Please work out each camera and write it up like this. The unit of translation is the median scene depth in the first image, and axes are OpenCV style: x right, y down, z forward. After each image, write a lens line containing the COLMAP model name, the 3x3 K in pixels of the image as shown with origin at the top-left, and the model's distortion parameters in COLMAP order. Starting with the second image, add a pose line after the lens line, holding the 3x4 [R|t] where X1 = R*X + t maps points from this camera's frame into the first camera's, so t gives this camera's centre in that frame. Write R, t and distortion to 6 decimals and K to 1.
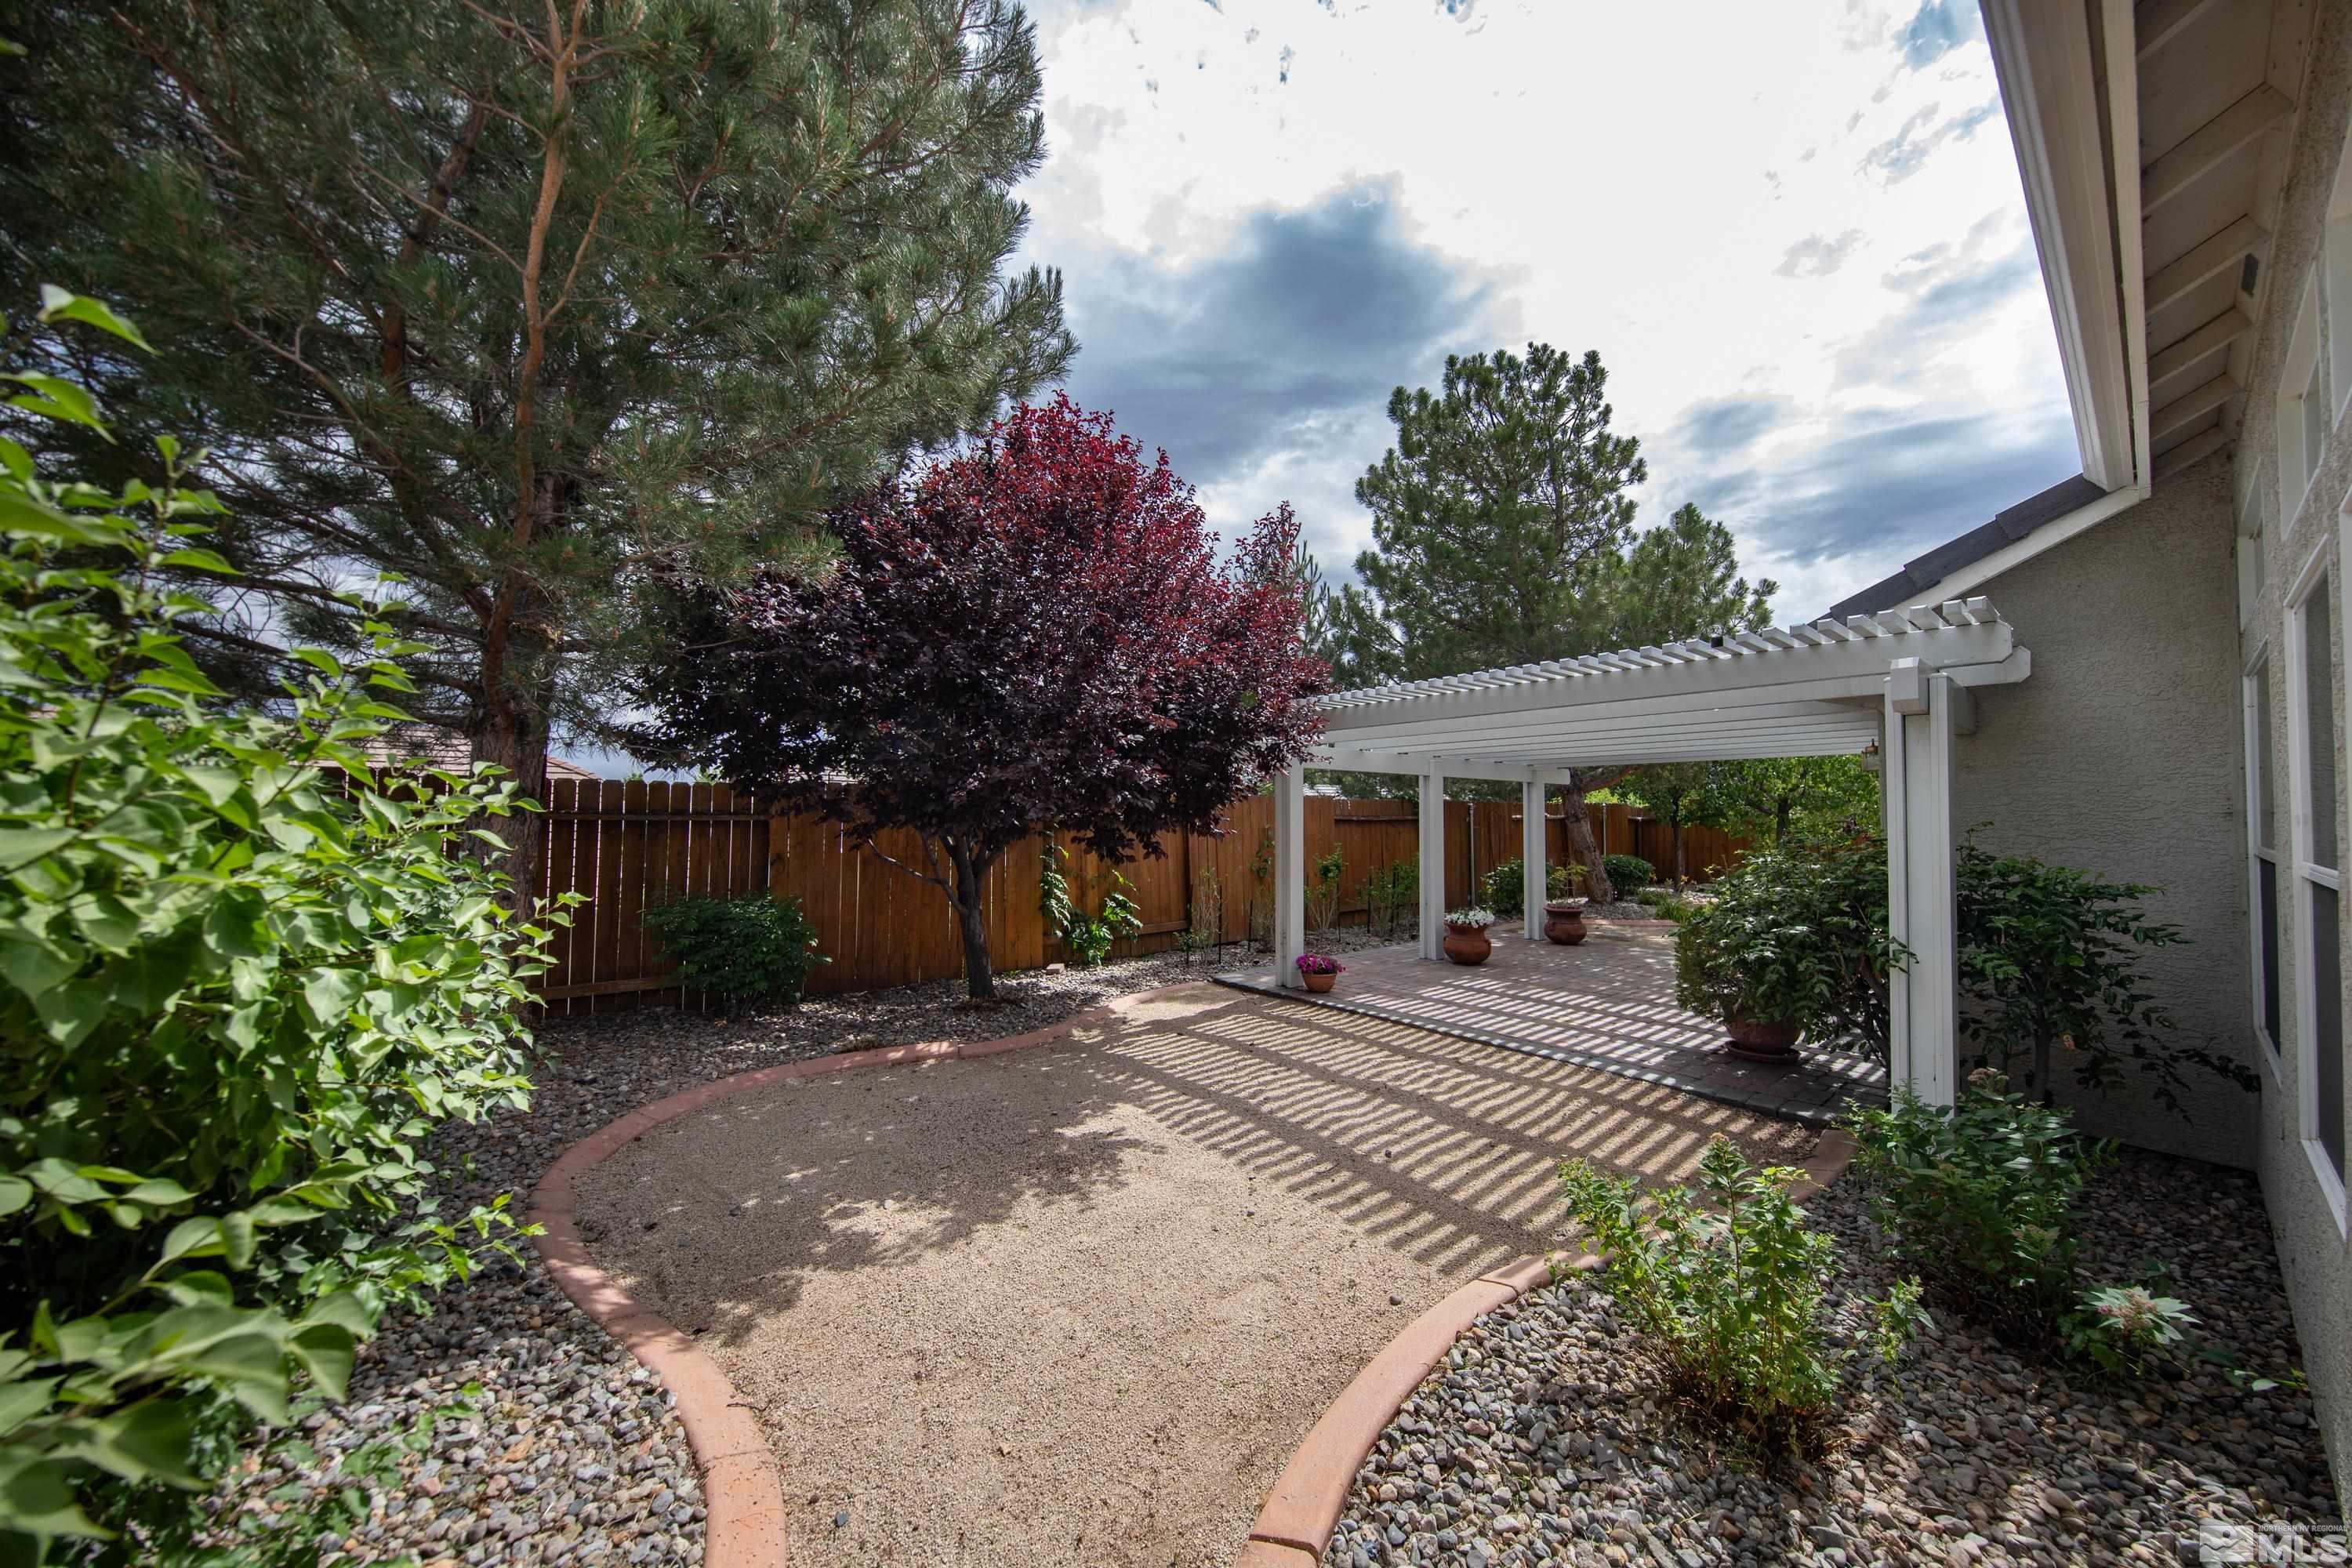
lens RADIAL K [[949.5, 0, 1192.7], [0, 949.5, 787.0], [0, 0, 1]] dist [0.002206, -0.000208]
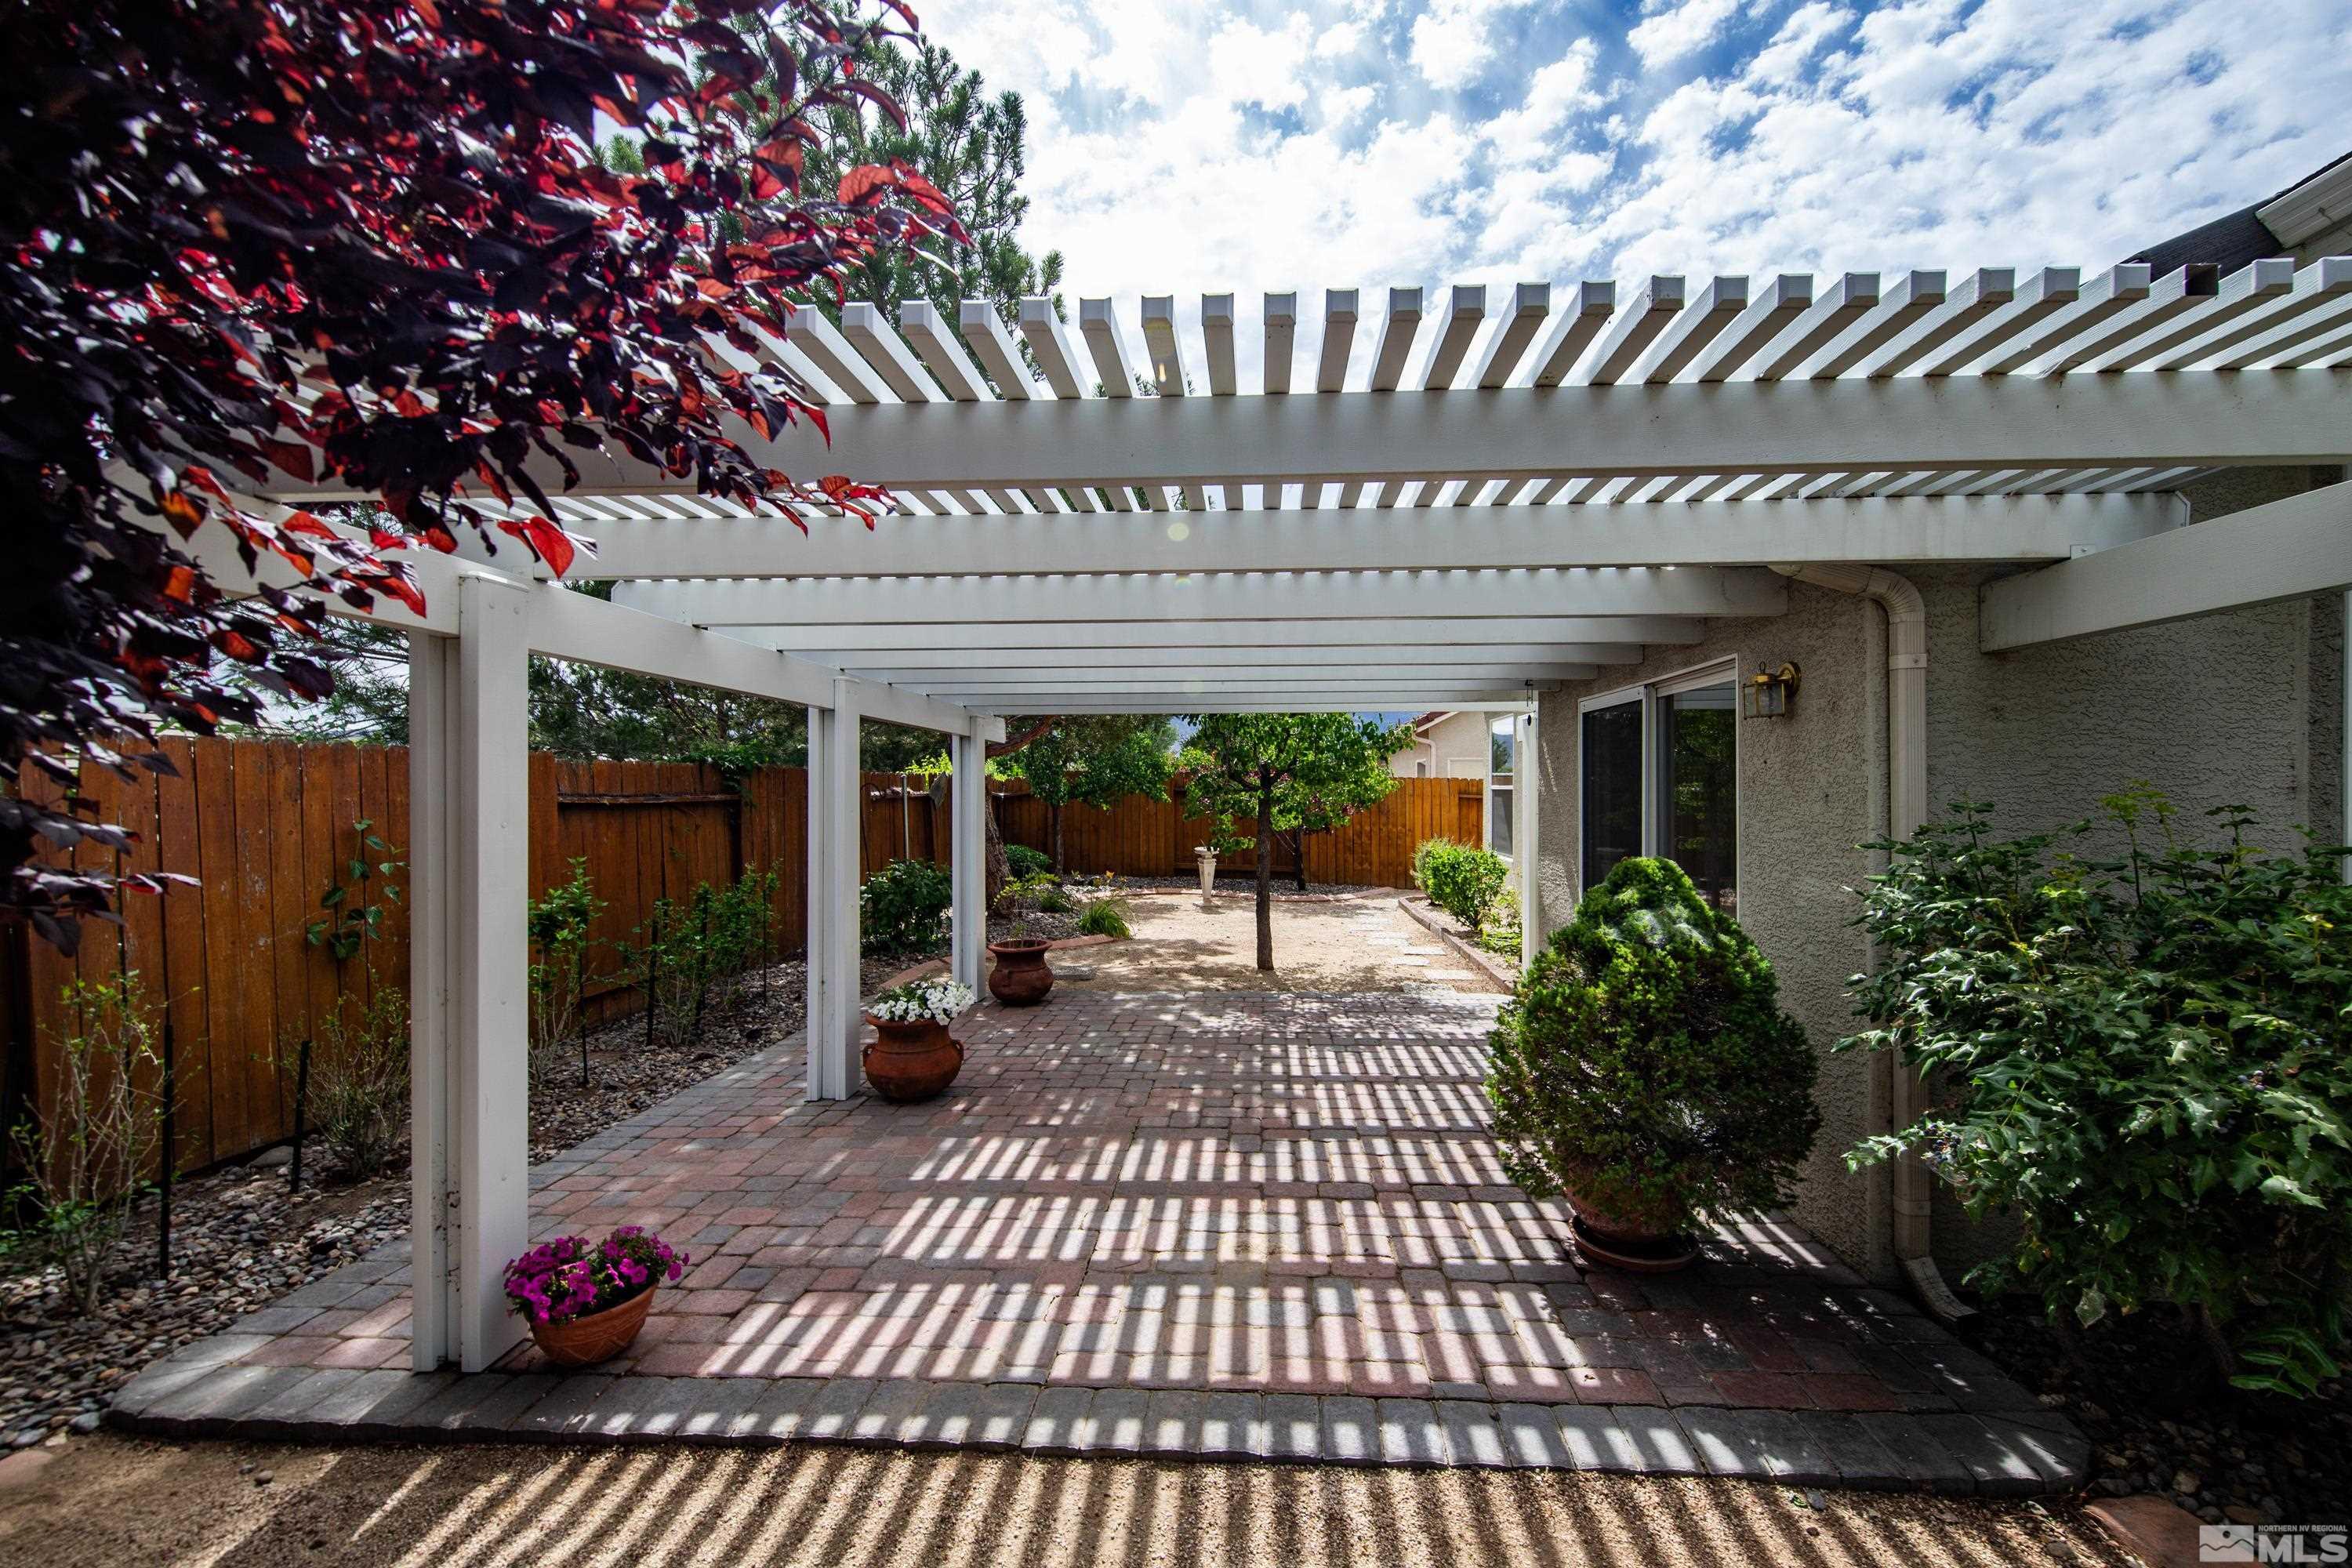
lens RADIAL K [[943.1, 0, 1202.7], [0, 943.1, 782.0], [0, 0, 1]] dist [0.015660, -0.000048]
pose [[0.693947, -0.004013, 0.720015, 0.052445], [-0.012120, 0.999778, 0.017254, 0.019216], [-0.719924, -0.020700, 0.693744, 0.744792]]
